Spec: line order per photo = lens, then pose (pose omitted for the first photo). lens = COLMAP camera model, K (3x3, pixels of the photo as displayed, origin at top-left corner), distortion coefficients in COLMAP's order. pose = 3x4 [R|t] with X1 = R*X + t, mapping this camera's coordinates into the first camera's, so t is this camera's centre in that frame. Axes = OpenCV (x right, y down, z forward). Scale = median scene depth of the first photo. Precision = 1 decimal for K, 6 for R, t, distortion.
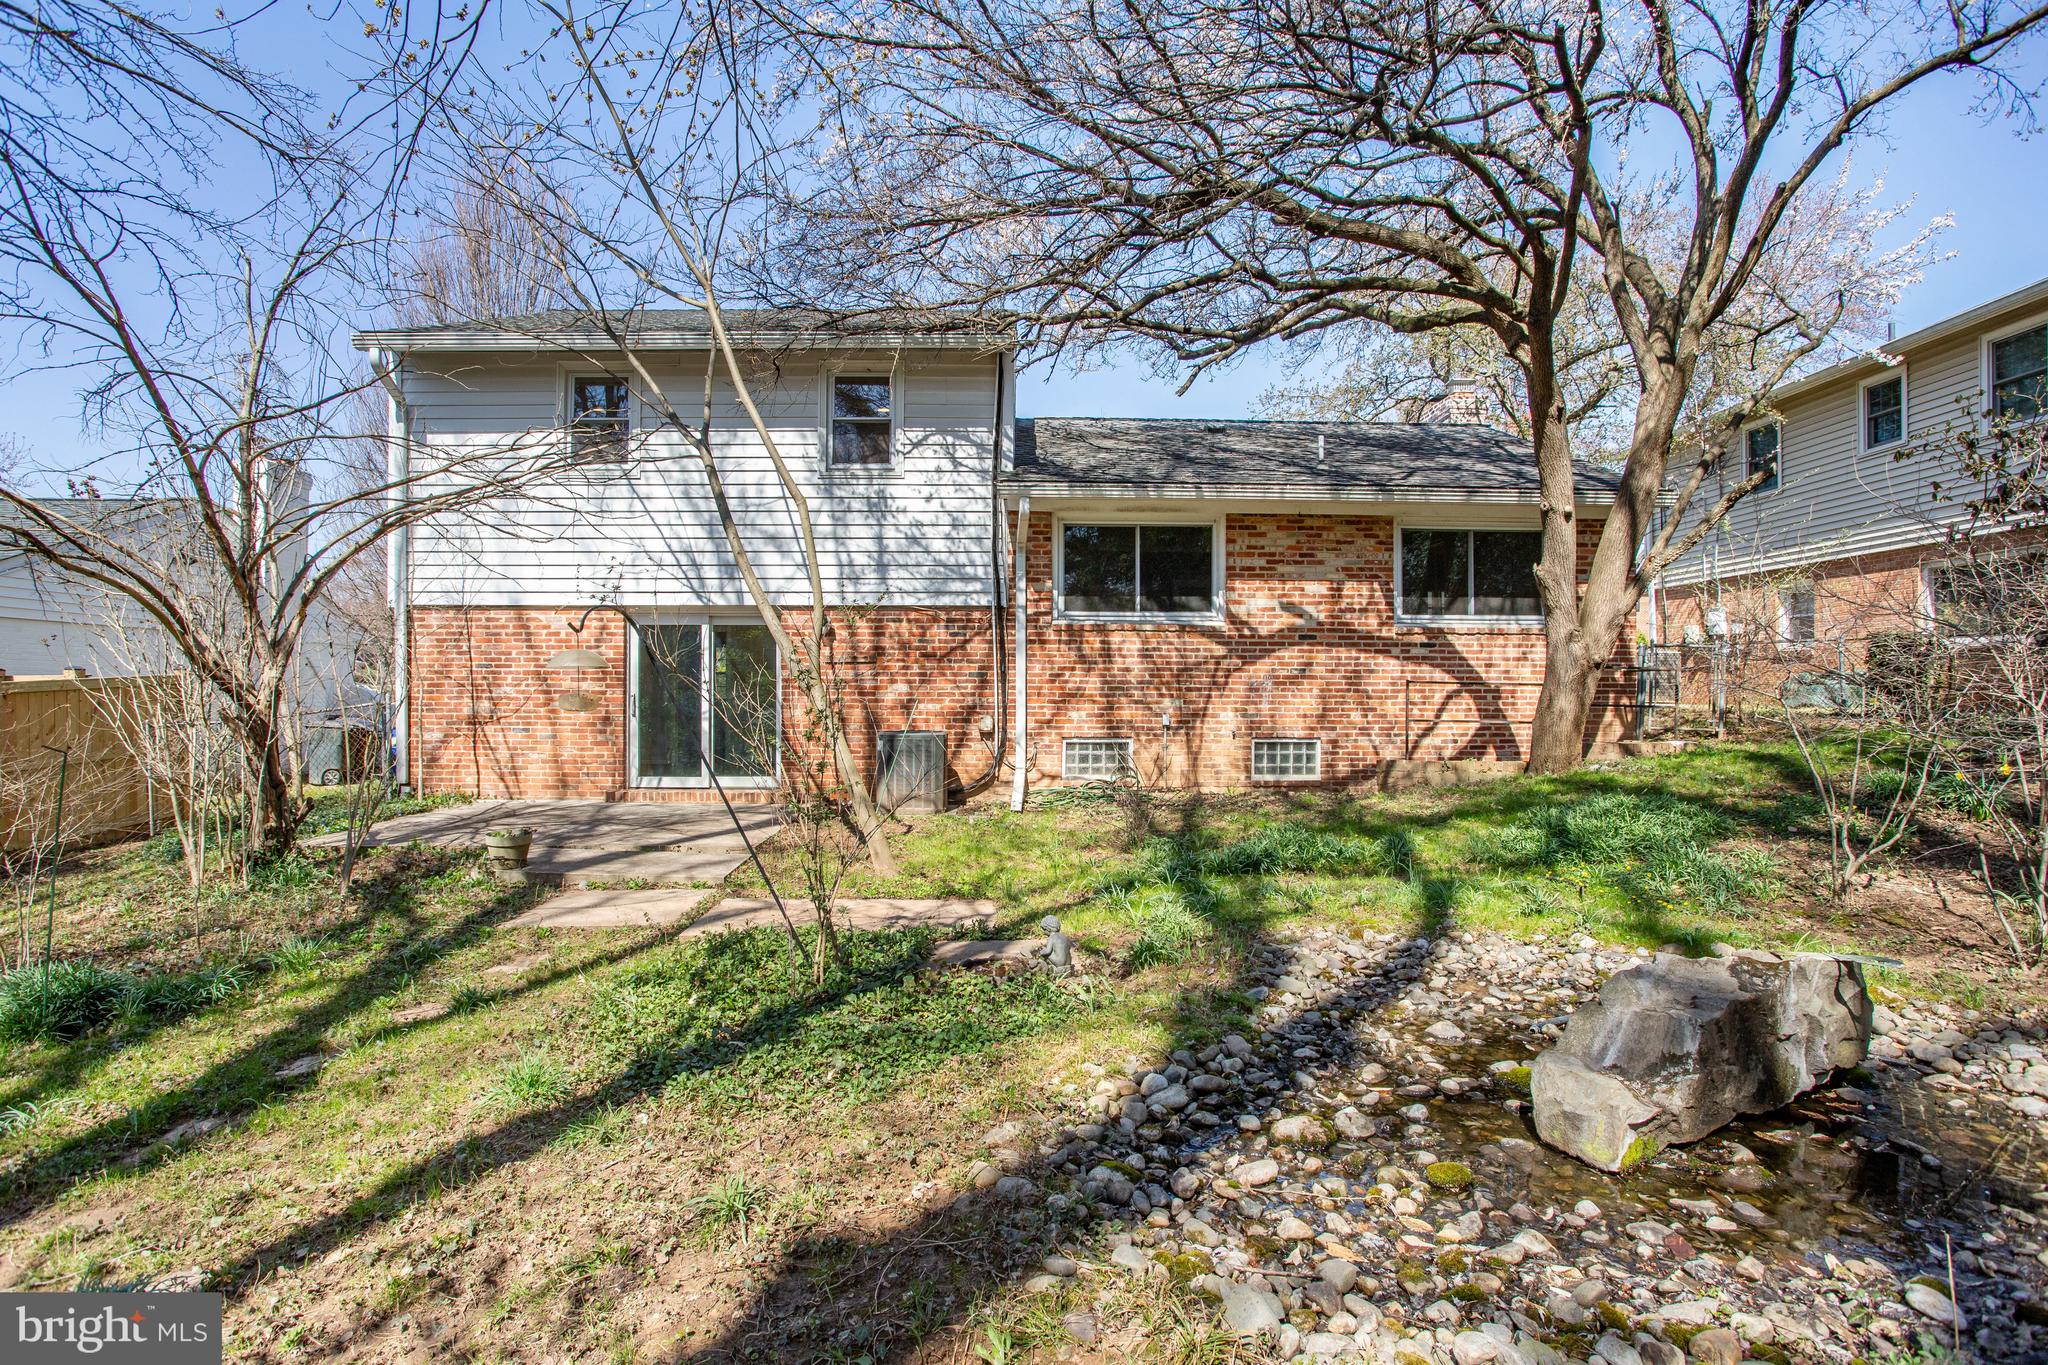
lens RADIAL K [[1079.8, 0, 1055.6], [0, 1079.8, 691.2], [0, 0, 1]] dist [-0.001800, 0.000329]
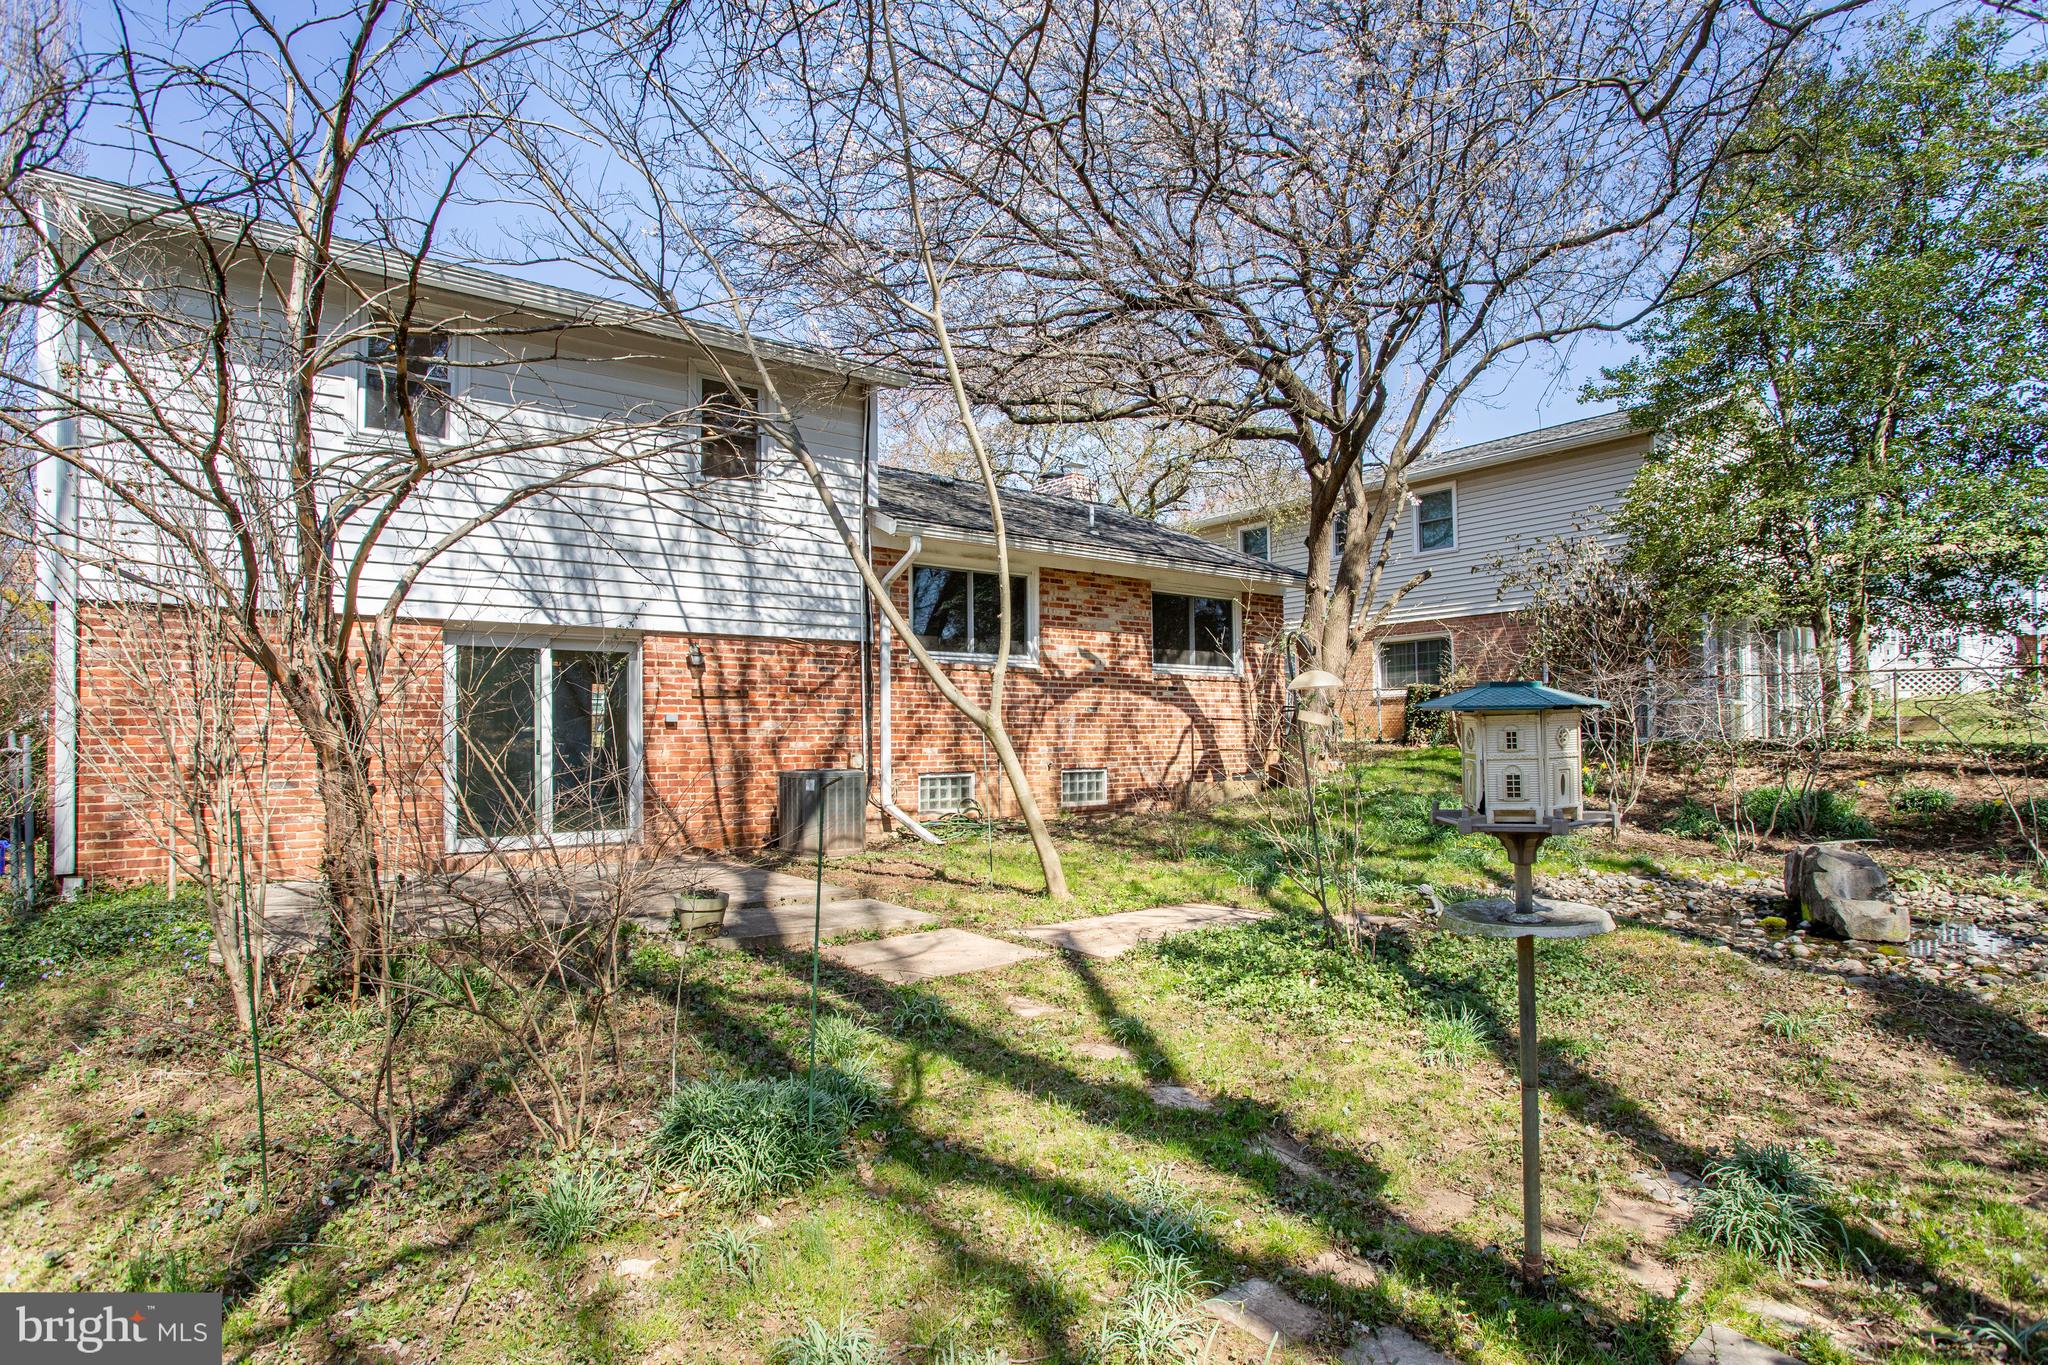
lens RADIAL K [[1079.8, 0, 1055.6], [0, 1079.8, 691.2], [0, 0, 1]] dist [-0.001800, 0.000329]
pose [[0.798807, 0.016519, 0.601361, -0.502354], [0.003010, 0.999501, -0.031454, -0.002062], [-0.601580, 0.026936, 0.798358, 0.108903]]
